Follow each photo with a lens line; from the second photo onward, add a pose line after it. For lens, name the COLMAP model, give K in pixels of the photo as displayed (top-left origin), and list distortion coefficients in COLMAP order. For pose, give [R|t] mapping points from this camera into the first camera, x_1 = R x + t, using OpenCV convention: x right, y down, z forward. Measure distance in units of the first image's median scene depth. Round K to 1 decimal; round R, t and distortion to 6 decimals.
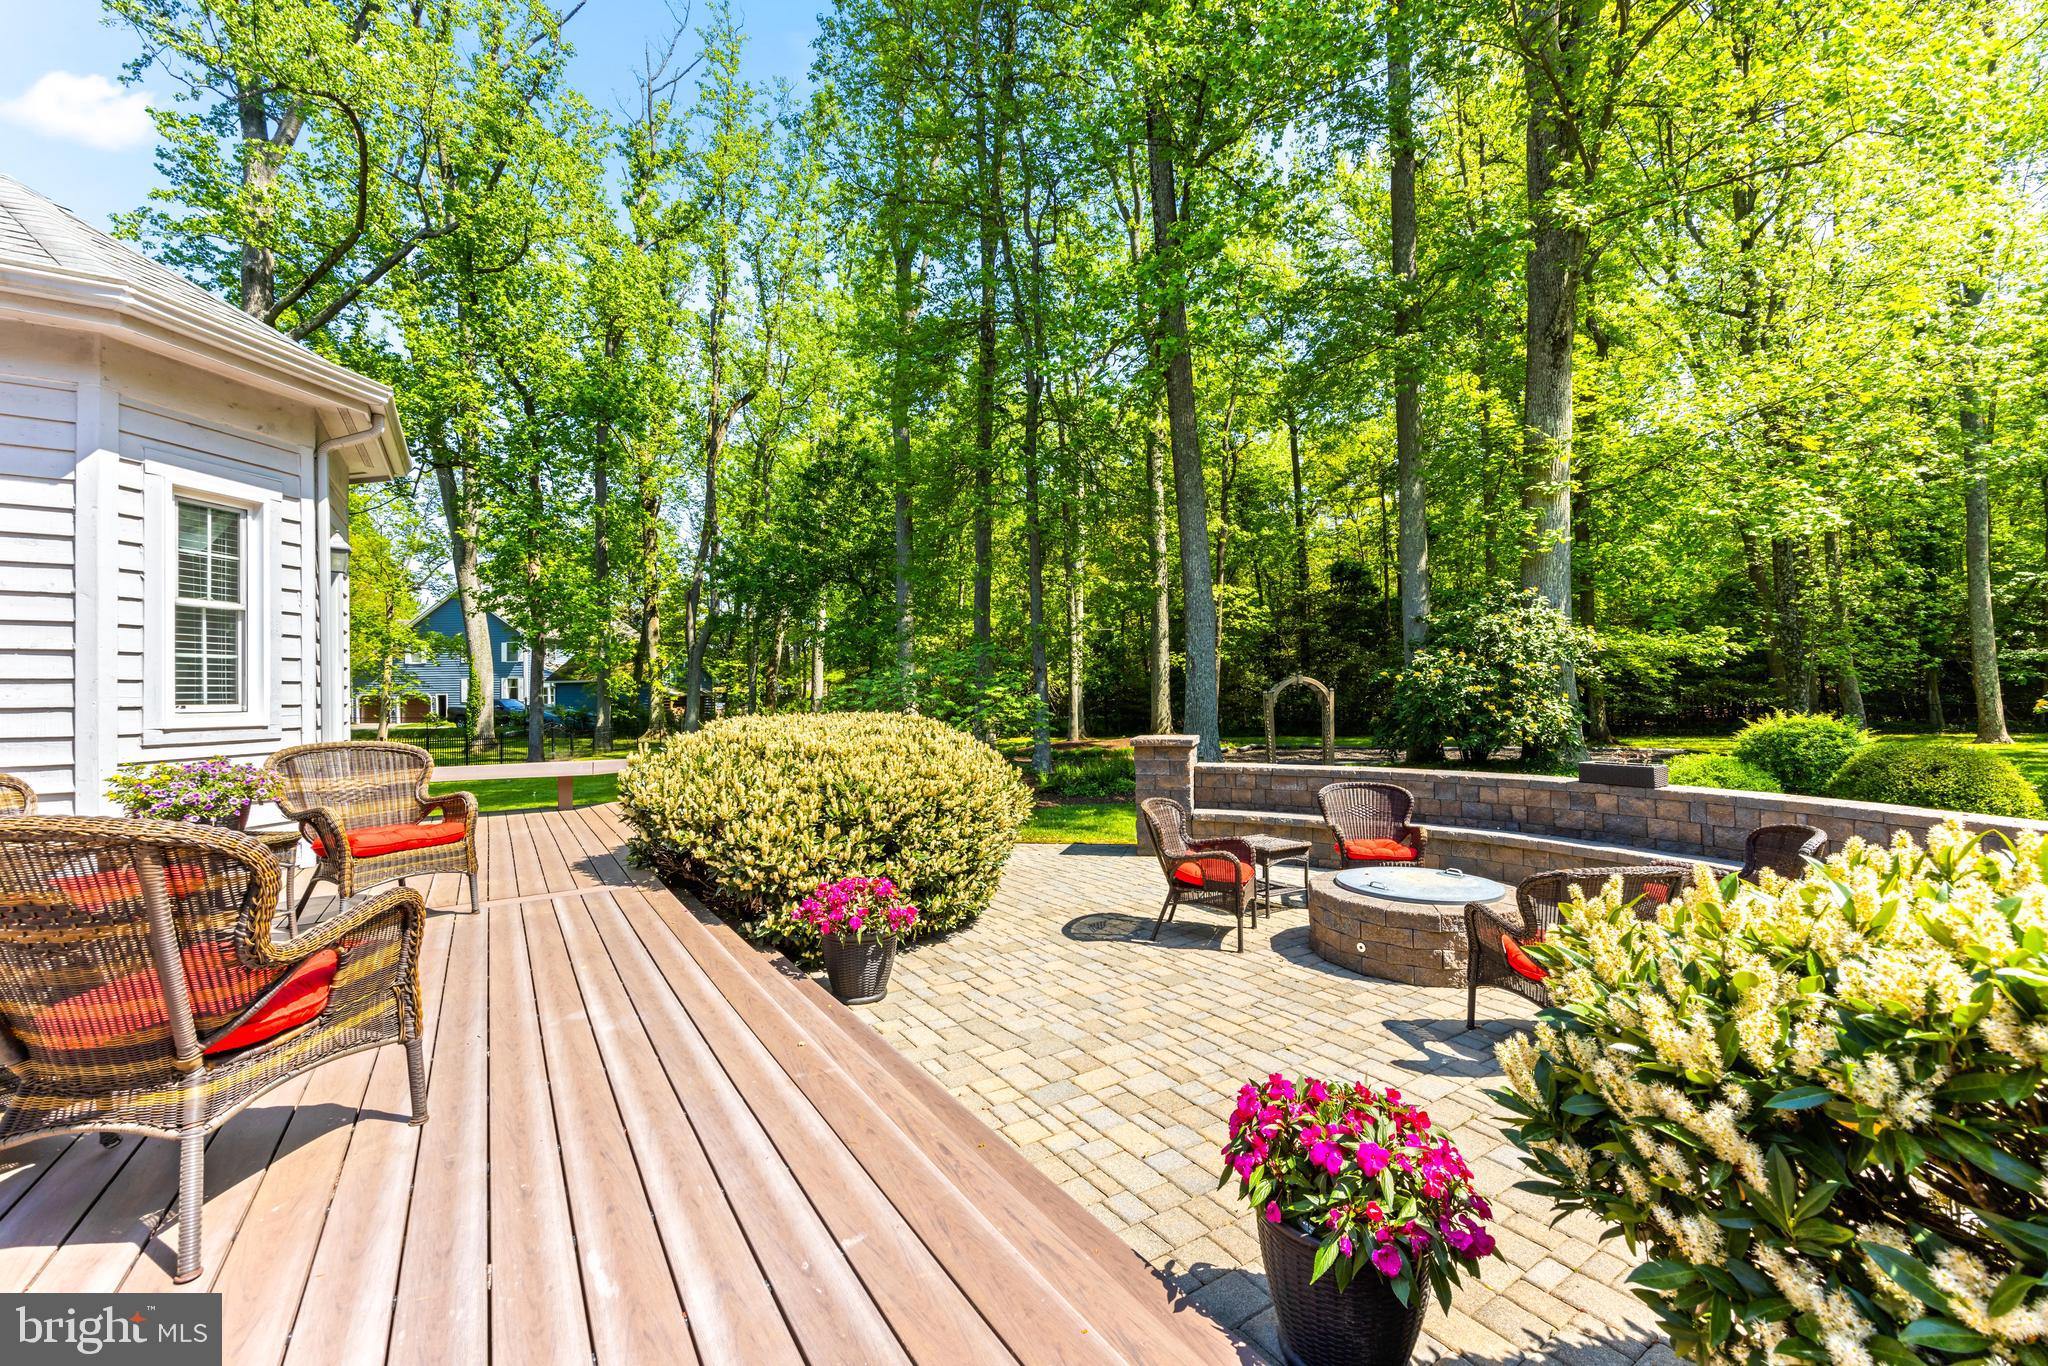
lens RADIAL K [[820.7, 0, 1022.1], [0, 820.7, 686.9], [0, 0, 1]] dist [-0.007698, 0.000034]
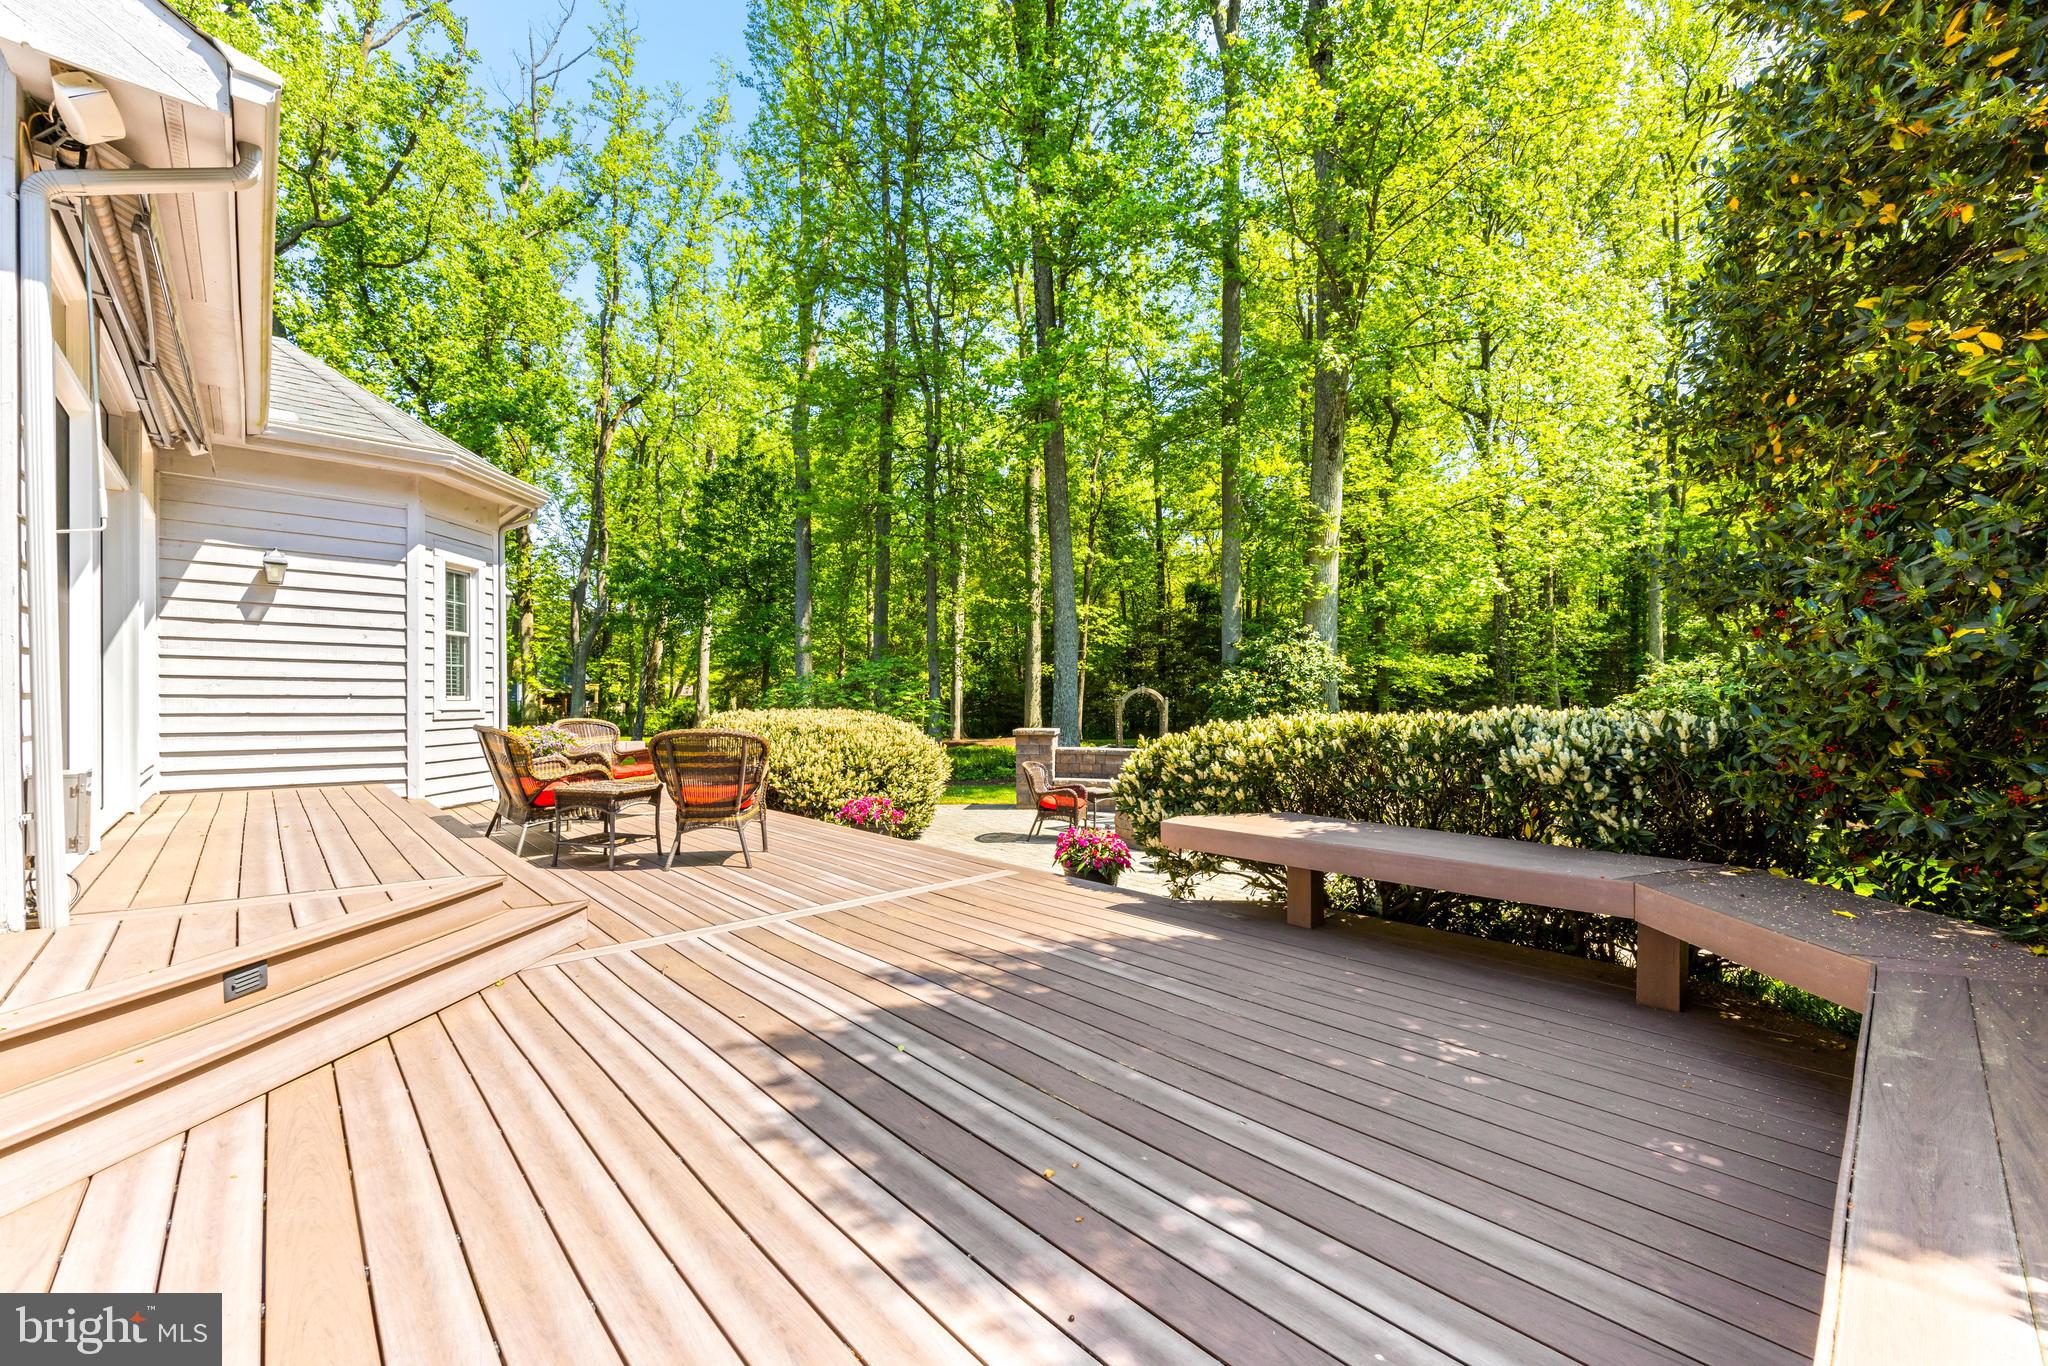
lens RADIAL K [[820.7, 0, 1022.1], [0, 820.7, 686.9], [0, 0, 1]] dist [-0.007698, 0.000034]
pose [[0.987869, 0.020205, 0.153969, -0.039685], [-0.019444, 0.999790, -0.006446, -0.002146], [-0.154067, 0.003374, 0.988055, -0.225212]]
